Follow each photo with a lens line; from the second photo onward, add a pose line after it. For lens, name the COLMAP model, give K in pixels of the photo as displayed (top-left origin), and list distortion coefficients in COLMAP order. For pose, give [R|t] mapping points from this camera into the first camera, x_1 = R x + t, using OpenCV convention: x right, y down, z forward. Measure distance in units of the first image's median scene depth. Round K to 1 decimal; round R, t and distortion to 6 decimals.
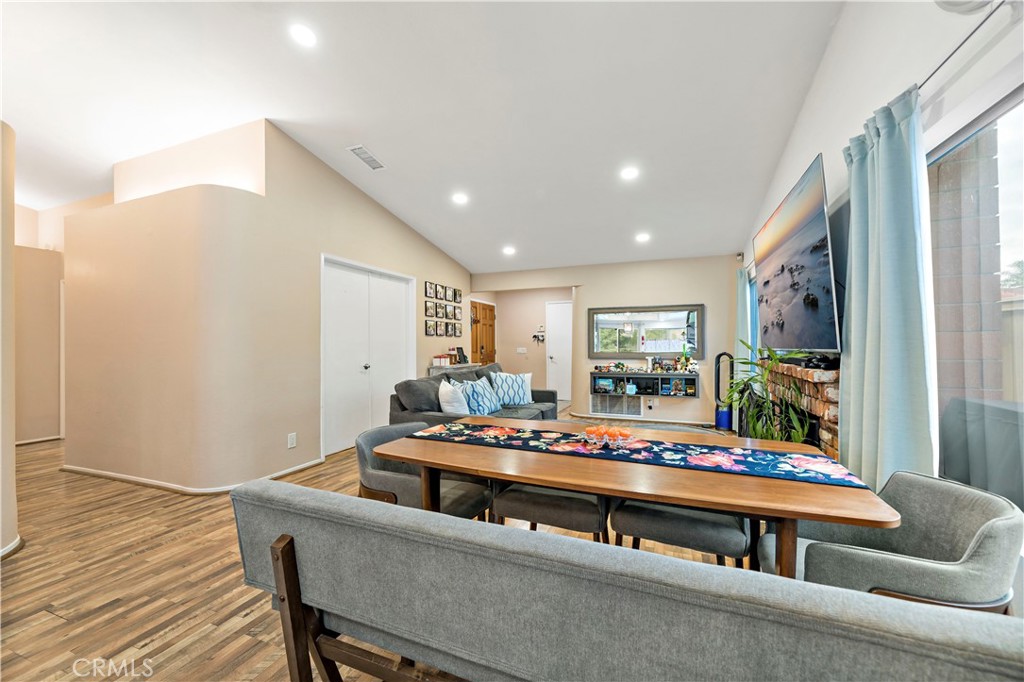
lens RADIAL K [[414.9, 0, 503.4], [0, 414.9, 351.6], [0, 0, 1]] dist [0.001659, 0.000058]
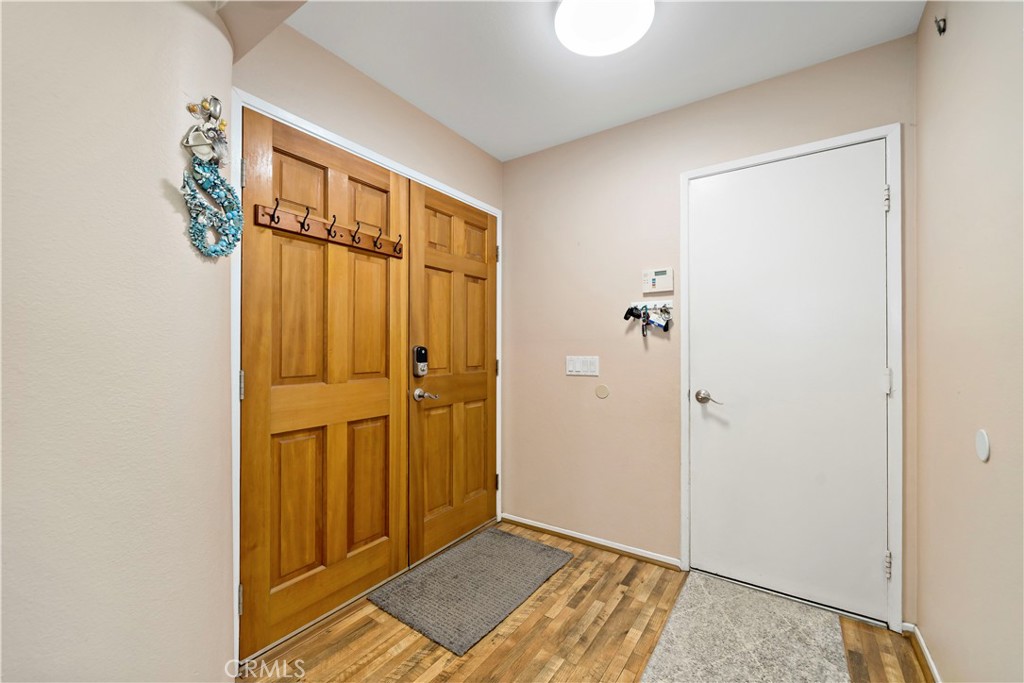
lens RADIAL K [[416.9, 0, 514.9], [0, 416.9, 344.5], [0, 0, 1]] dist [-0.000821, -0.000211]
pose [[0.978884, 0.002684, -0.204400, 0.083975], [-0.006814, 0.999787, -0.019505, -0.016234], [0.204304, 0.020486, 0.978693, 1.077328]]
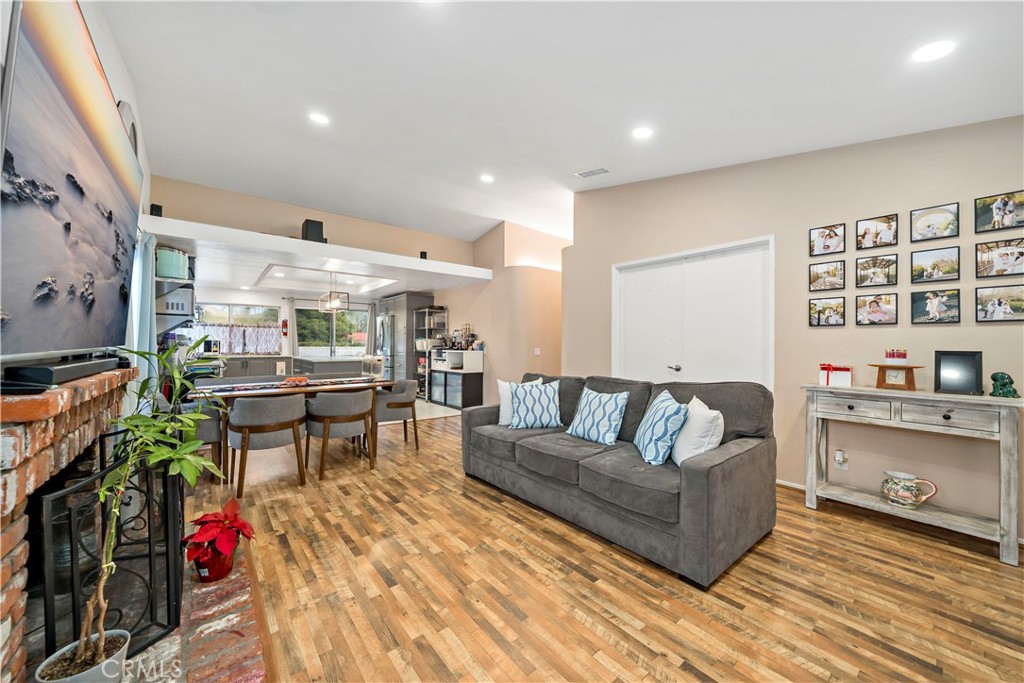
lens RADIAL K [[366.0, 0, 510.0], [0, 366.0, 346.6], [0, 0, 1]] dist [-0.005341, 0.000029]
pose [[-0.482243, 0.007159, -0.876008, 0.429607], [-0.017831, 0.999679, 0.017986, -0.014200], [0.875856, 0.024293, -0.481961, 0.874554]]
